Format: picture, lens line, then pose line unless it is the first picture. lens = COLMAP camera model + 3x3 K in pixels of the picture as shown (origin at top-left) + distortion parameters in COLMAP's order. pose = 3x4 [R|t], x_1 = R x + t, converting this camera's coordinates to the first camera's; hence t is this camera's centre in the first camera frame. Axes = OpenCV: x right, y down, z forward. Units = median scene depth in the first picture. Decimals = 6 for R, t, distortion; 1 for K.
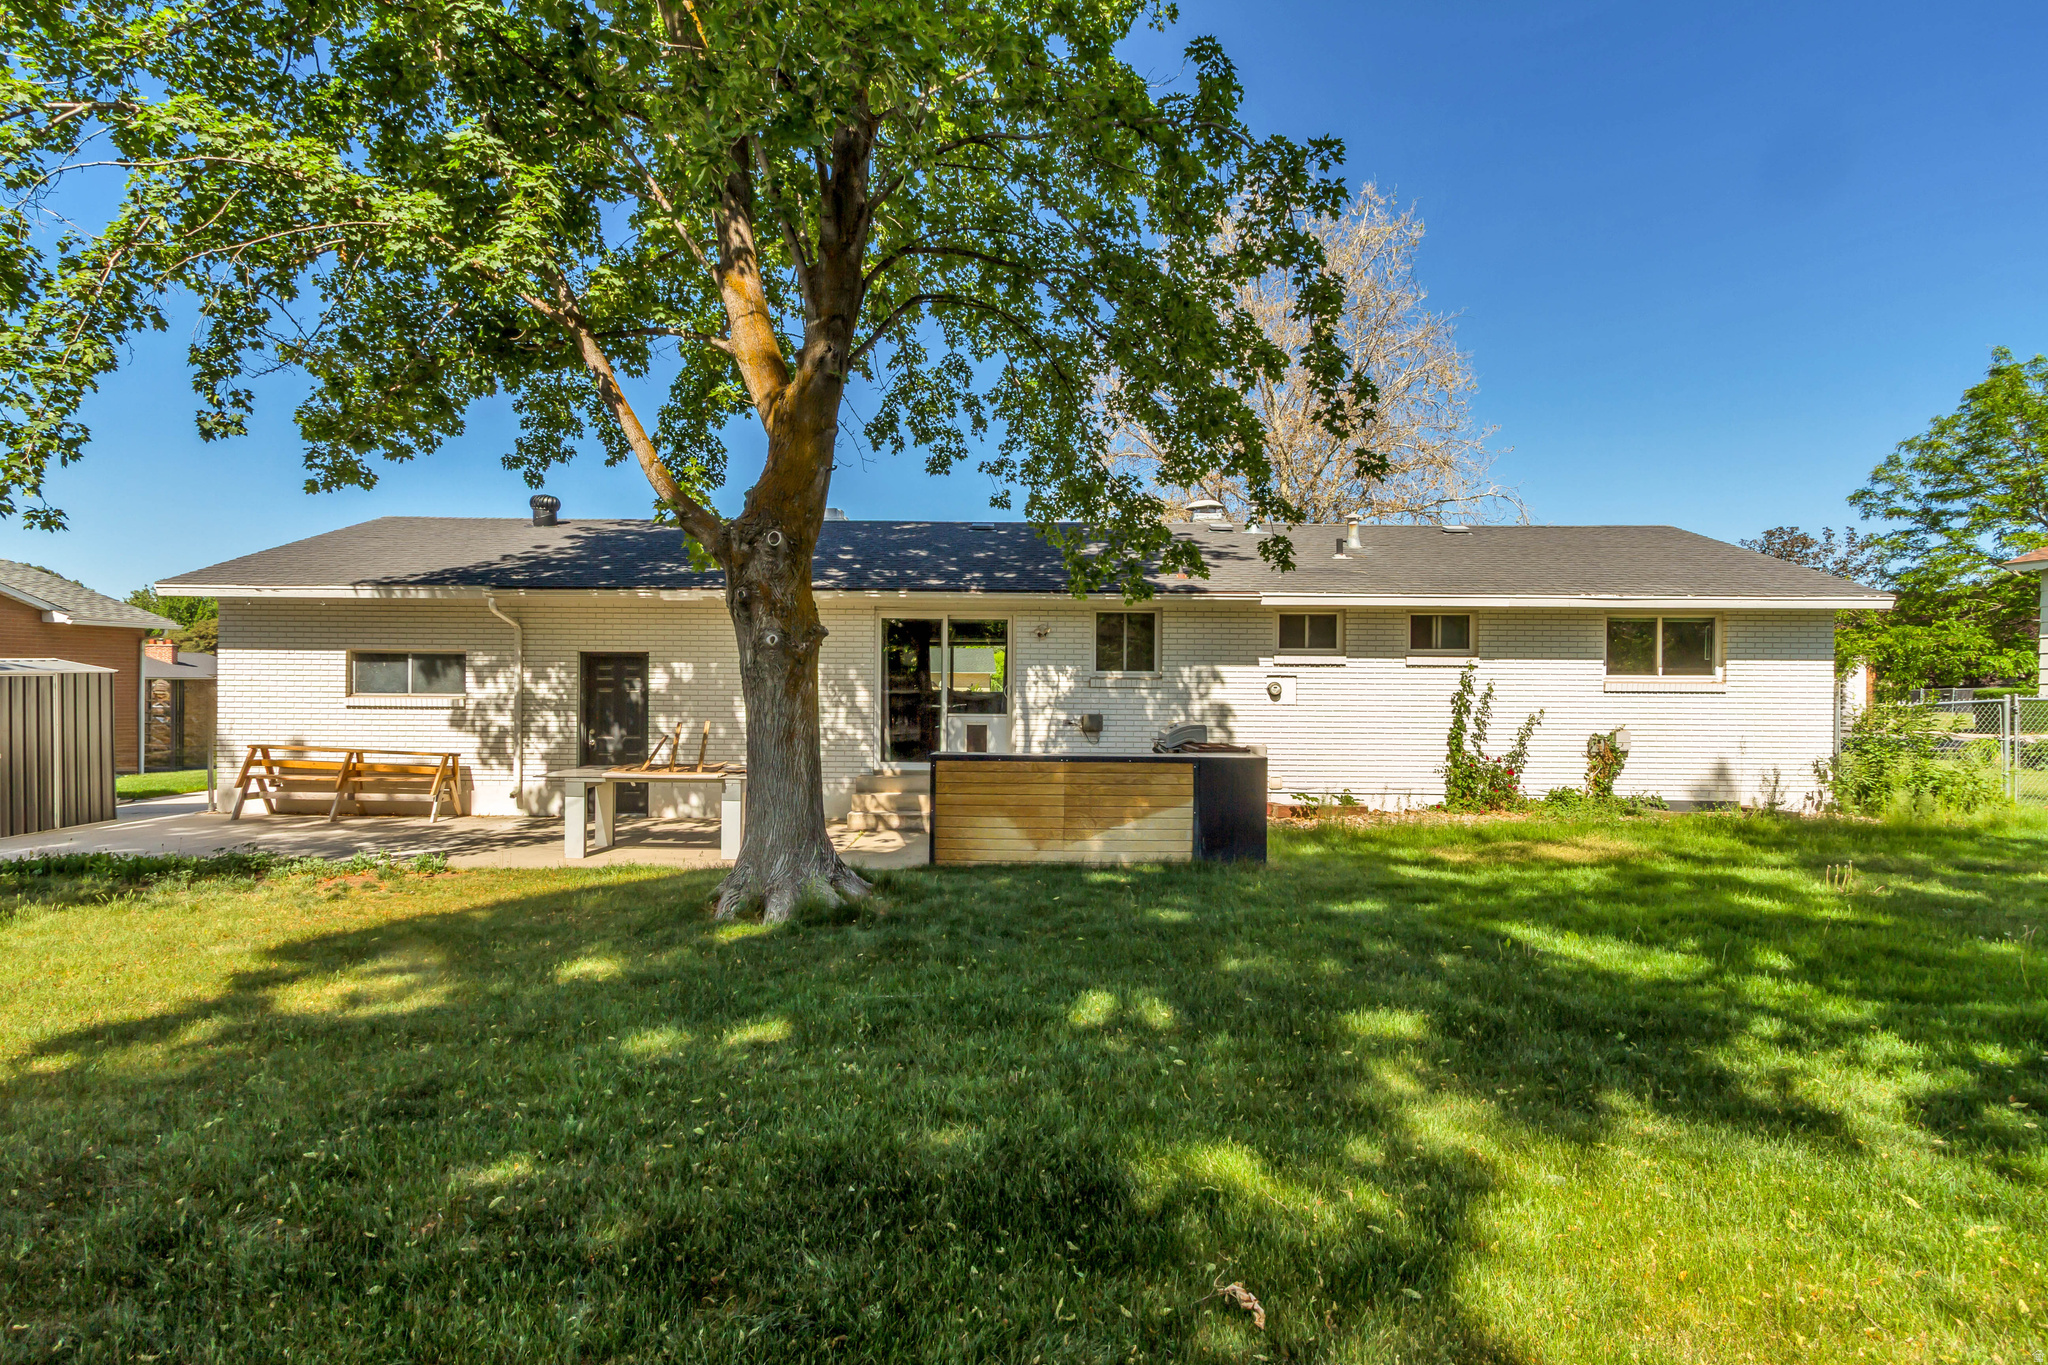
lens RADIAL K [[988.6, 0, 1024.0], [0, 988.6, 682.5], [0, 0, 1]] dist [0.002962, 0.000001]
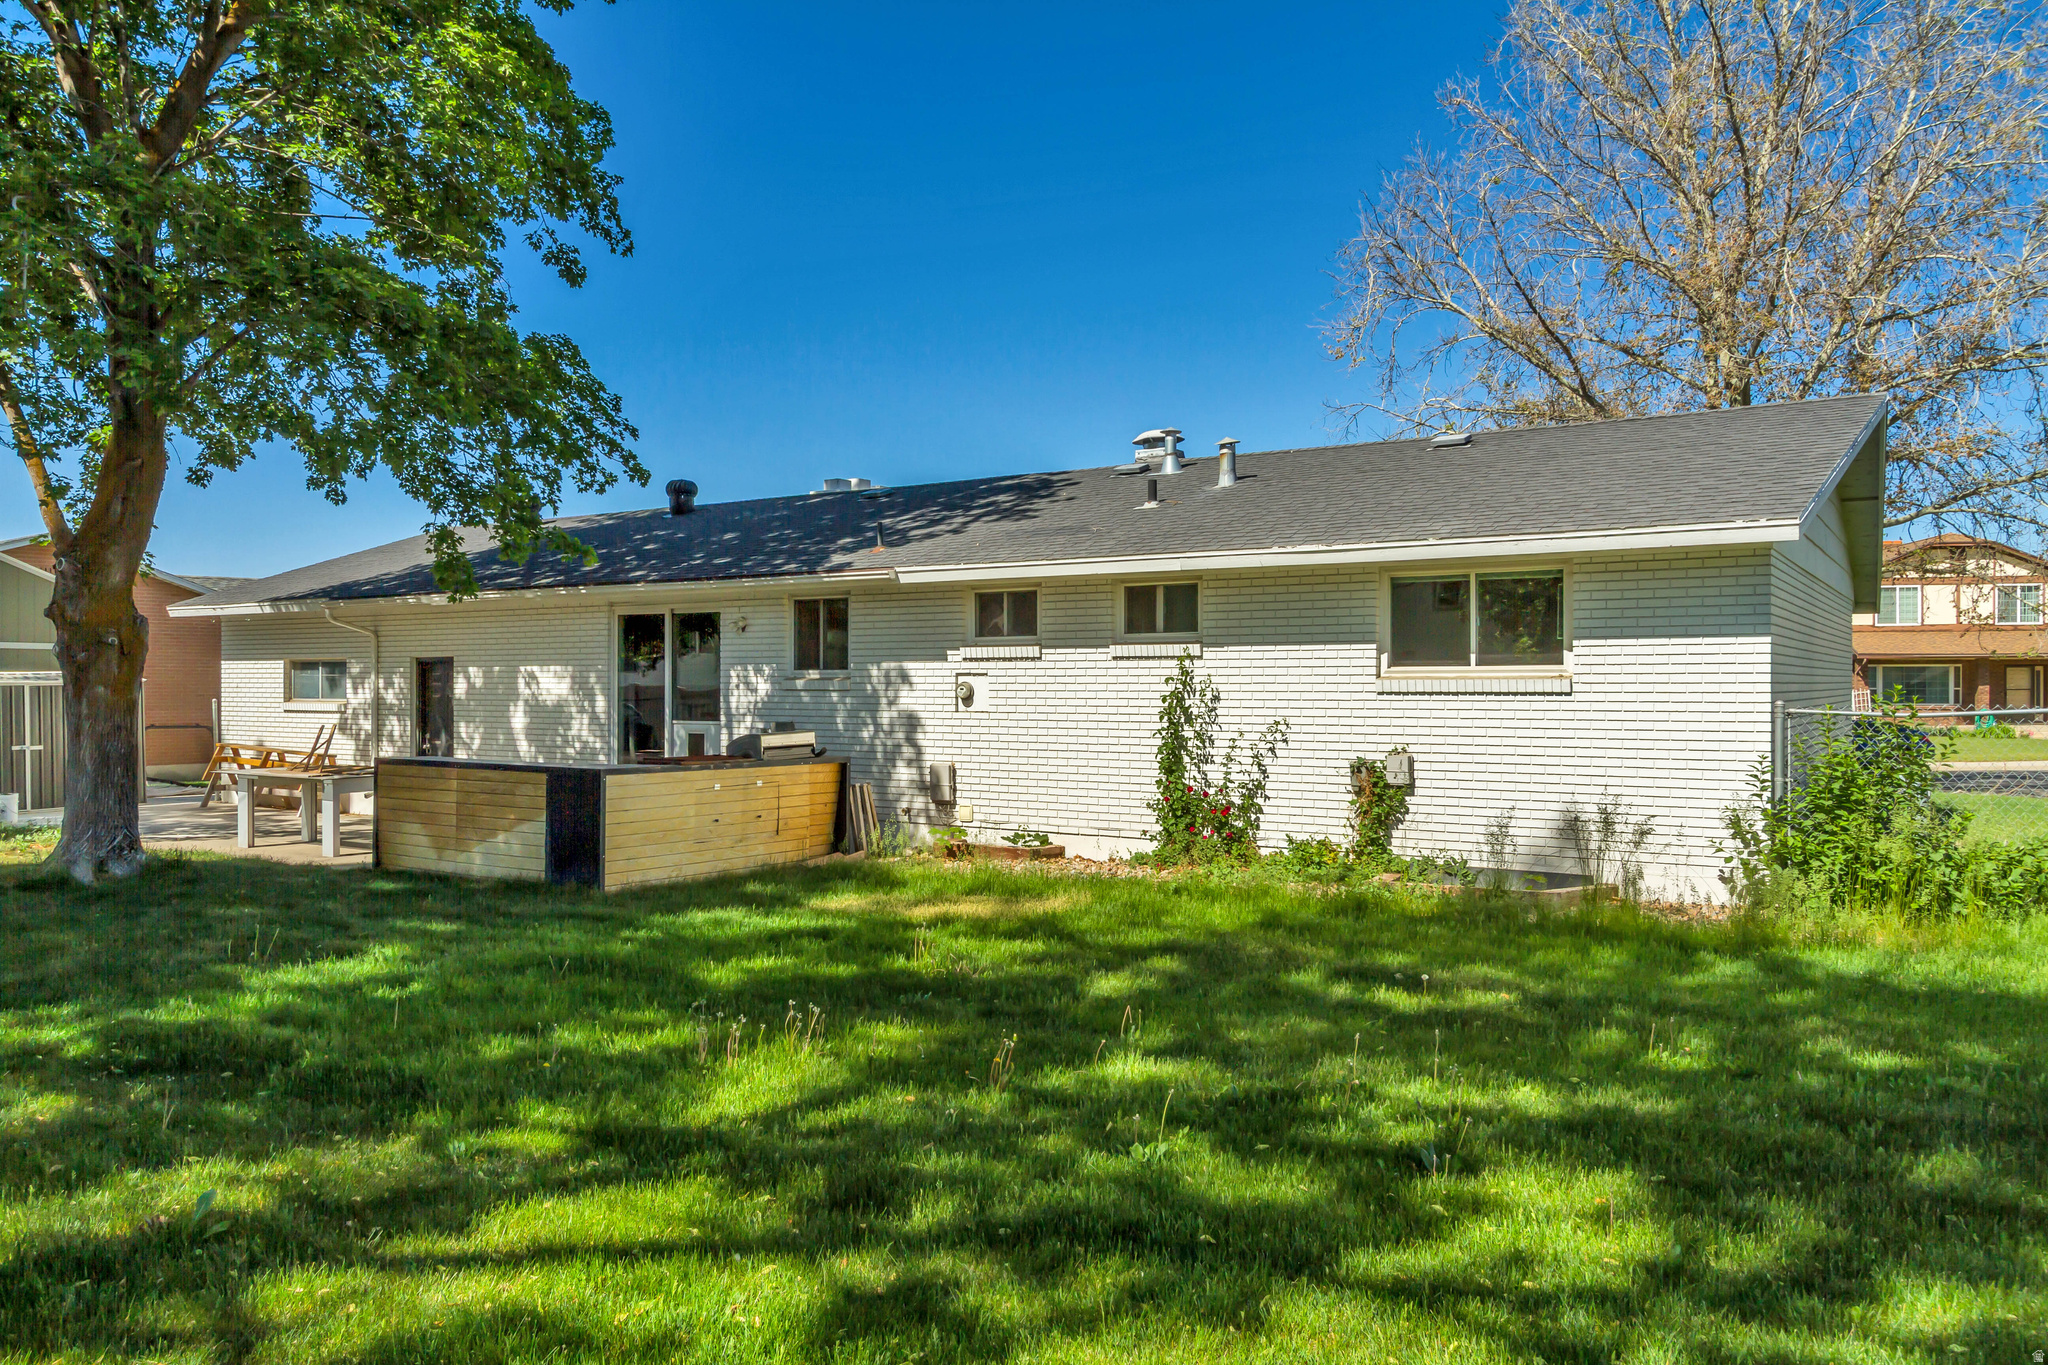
lens RADIAL K [[1454.2, 0, 1033.2], [0, 1454.2, 684.2], [0, 0, 1]] dist [0.000246, -0.001659]
pose [[0.845399, -0.009024, -0.534059, 0.888881], [0.006175, 0.999956, -0.007123, 0.009276], [0.534099, 0.002724, 0.845417, 0.081798]]
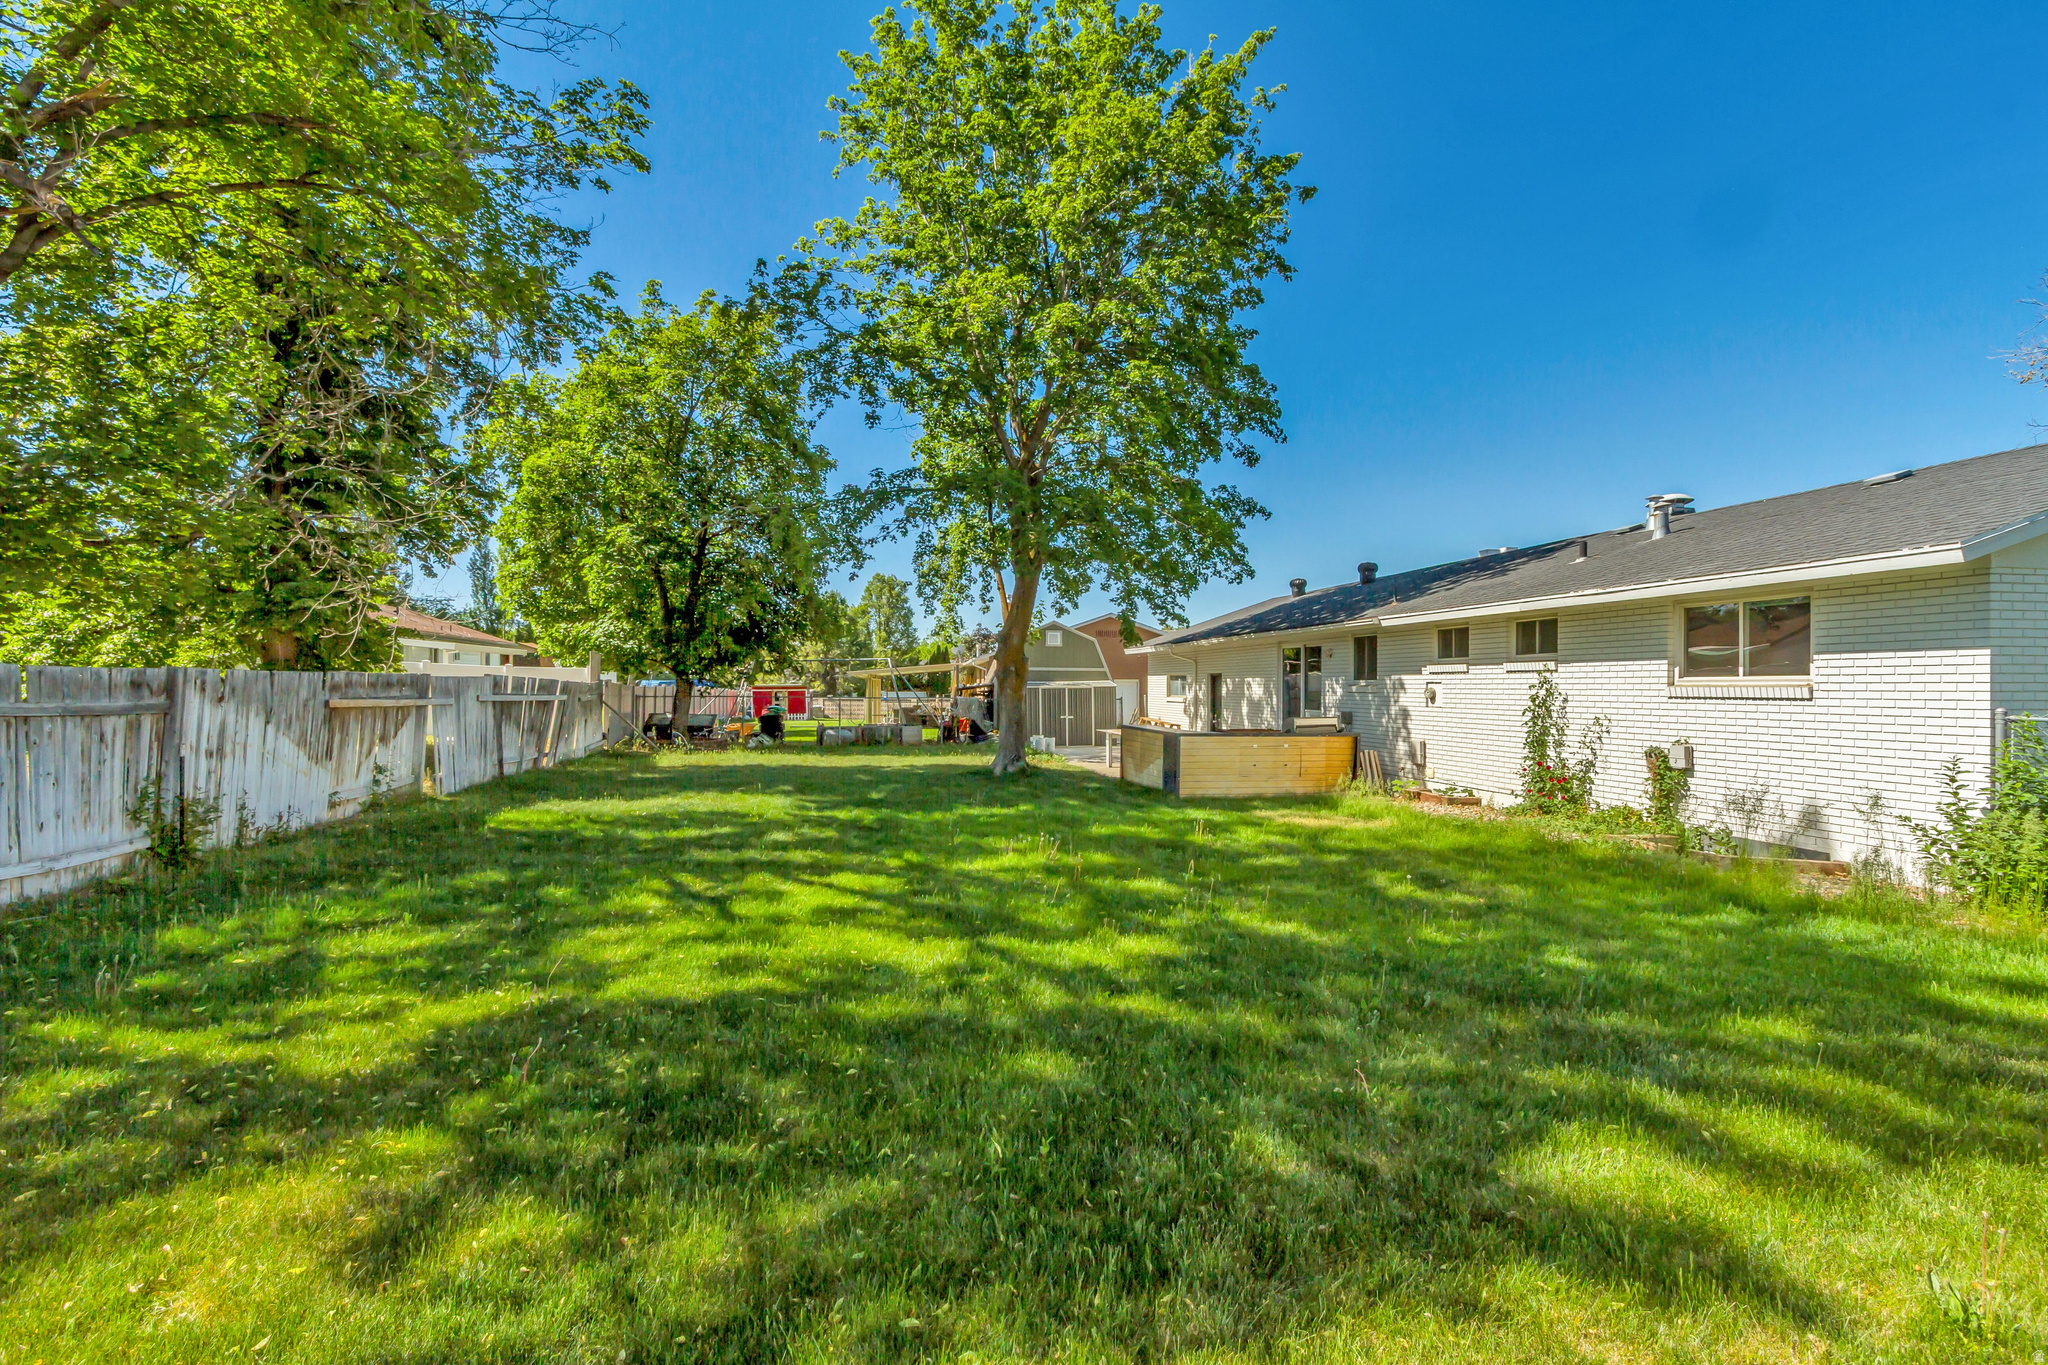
lens RADIAL K [[937.8, 0, 1023.8], [0, 937.8, 685.4], [0, 0, 1]] dist [0.003708, -0.000552]
pose [[0.201296, -0.009677, -0.979483, 1.241844], [-0.002217, 0.999944, -0.010335, 0.008845], [0.979528, 0.004251, 0.201263, 0.297912]]
